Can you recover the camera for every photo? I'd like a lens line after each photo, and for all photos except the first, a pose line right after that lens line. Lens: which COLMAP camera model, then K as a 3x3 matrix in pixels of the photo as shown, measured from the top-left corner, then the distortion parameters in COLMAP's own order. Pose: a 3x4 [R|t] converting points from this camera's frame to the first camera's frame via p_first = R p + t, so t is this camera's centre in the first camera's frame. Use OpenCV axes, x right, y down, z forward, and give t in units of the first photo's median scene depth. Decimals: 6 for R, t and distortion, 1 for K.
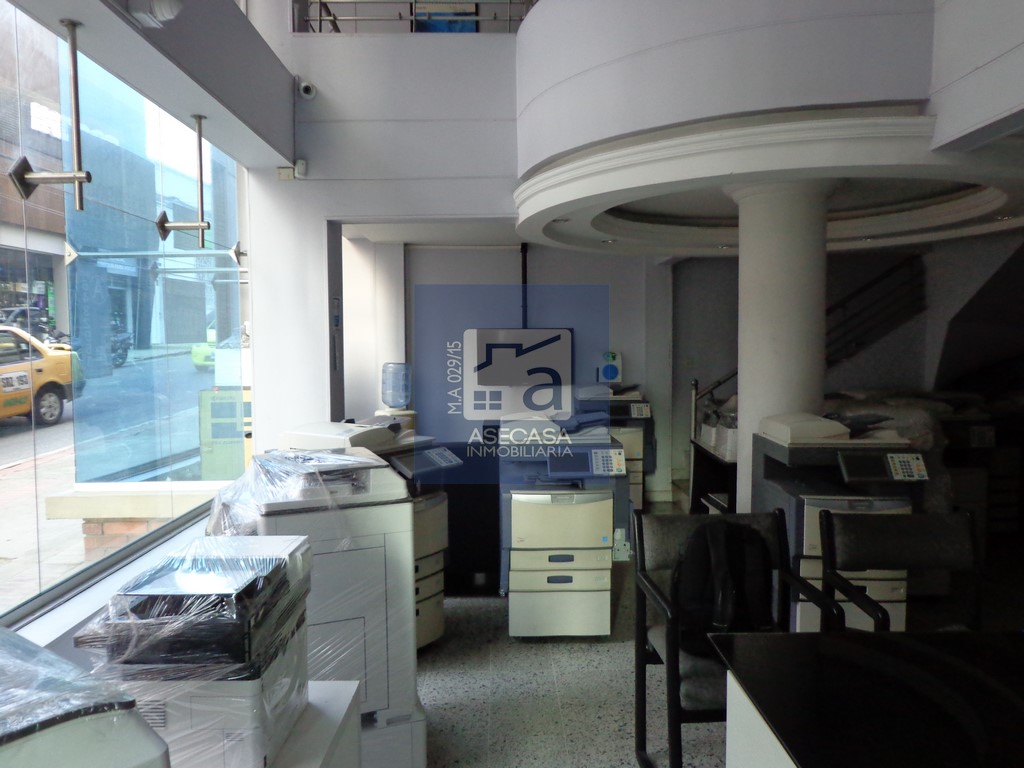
lens RADIAL K [[749.9, 0, 507.6], [0, 749.9, 388.4], [0, 0, 1]] dist [-0.002735, -0.004392]
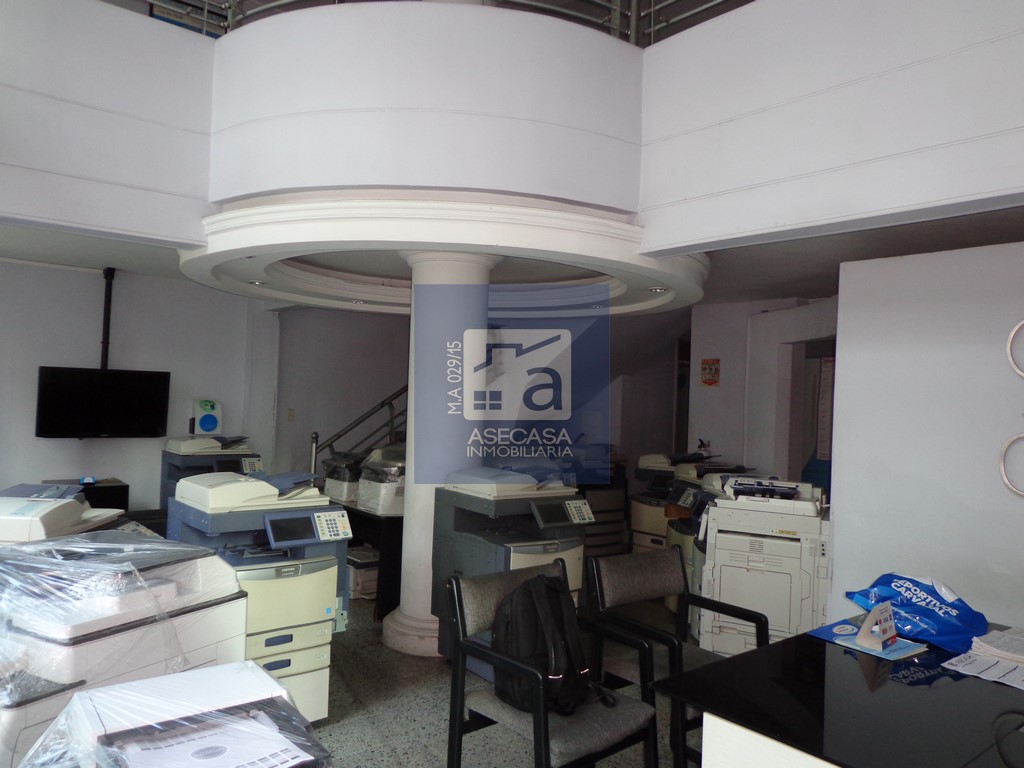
lens RADIAL K [[749.9, 0, 511.4], [0, 749.9, 379.9], [0, 0, 1]] dist [-0.002735, -0.004392]
pose [[0.794338, 0.046157, 0.605720, -0.256533], [-0.000398, 0.997149, -0.075463, -0.011477], [-0.607476, 0.059702, 0.792092, 0.118292]]
